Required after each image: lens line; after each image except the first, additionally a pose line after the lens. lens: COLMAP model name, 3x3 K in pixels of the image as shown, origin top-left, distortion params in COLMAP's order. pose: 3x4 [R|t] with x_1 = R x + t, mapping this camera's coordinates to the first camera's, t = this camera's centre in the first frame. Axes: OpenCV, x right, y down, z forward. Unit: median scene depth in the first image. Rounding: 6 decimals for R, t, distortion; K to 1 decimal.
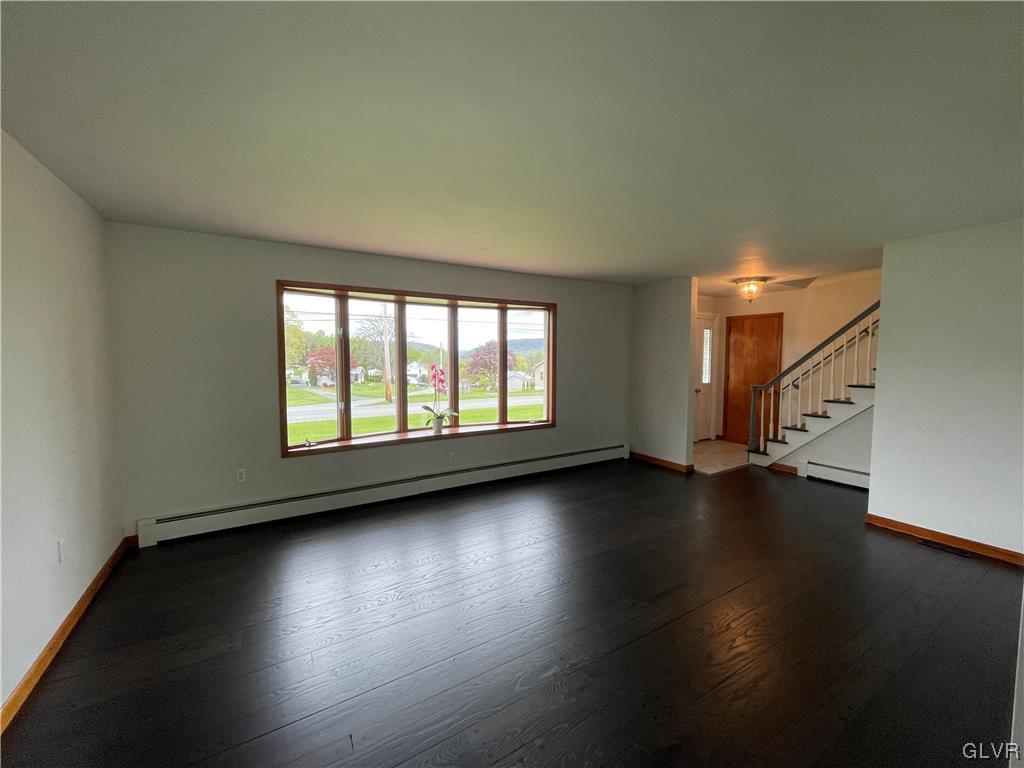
lens RADIAL K [[413.3, 0, 508.1], [0, 413.3, 383.3], [0, 0, 1]] dist [0.000416, -0.000016]
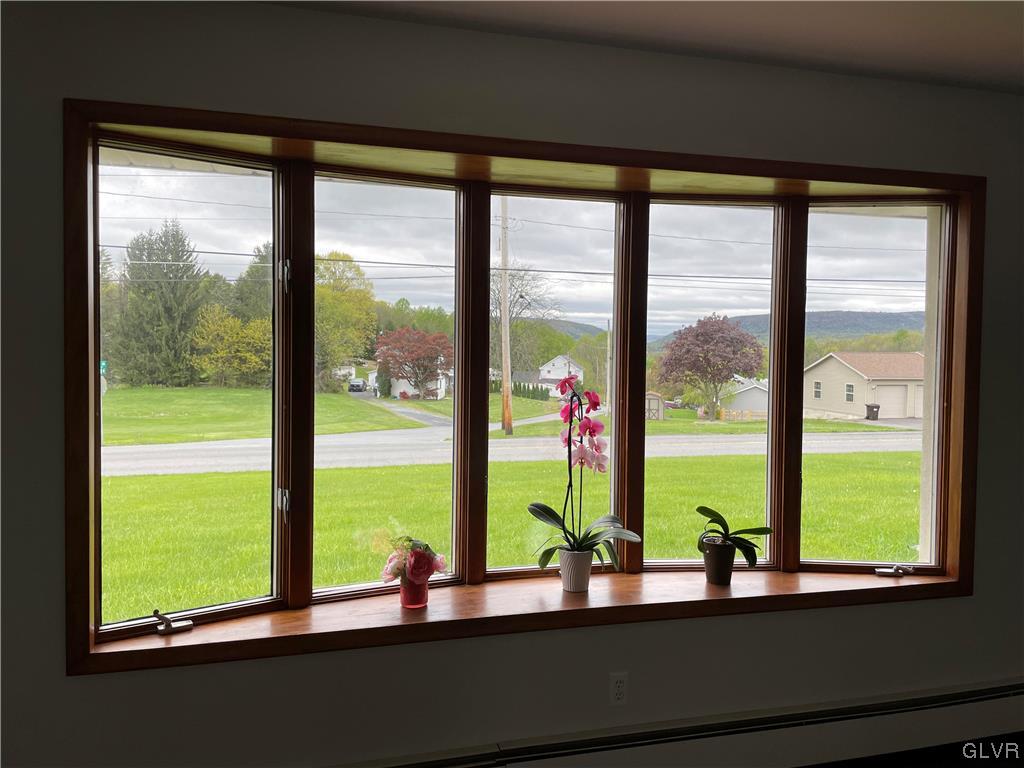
lens RADIAL K [[777.9, 0, 510.6], [0, 777.9, 379.2], [0, 0, 1]] dist [0.040591, 0.001673]
pose [[0.959272, 0.022371, -0.281598, -0.046038], [-0.028923, 0.999399, -0.019132, -0.027051], [0.281000, 0.026498, 0.959342, 0.358897]]
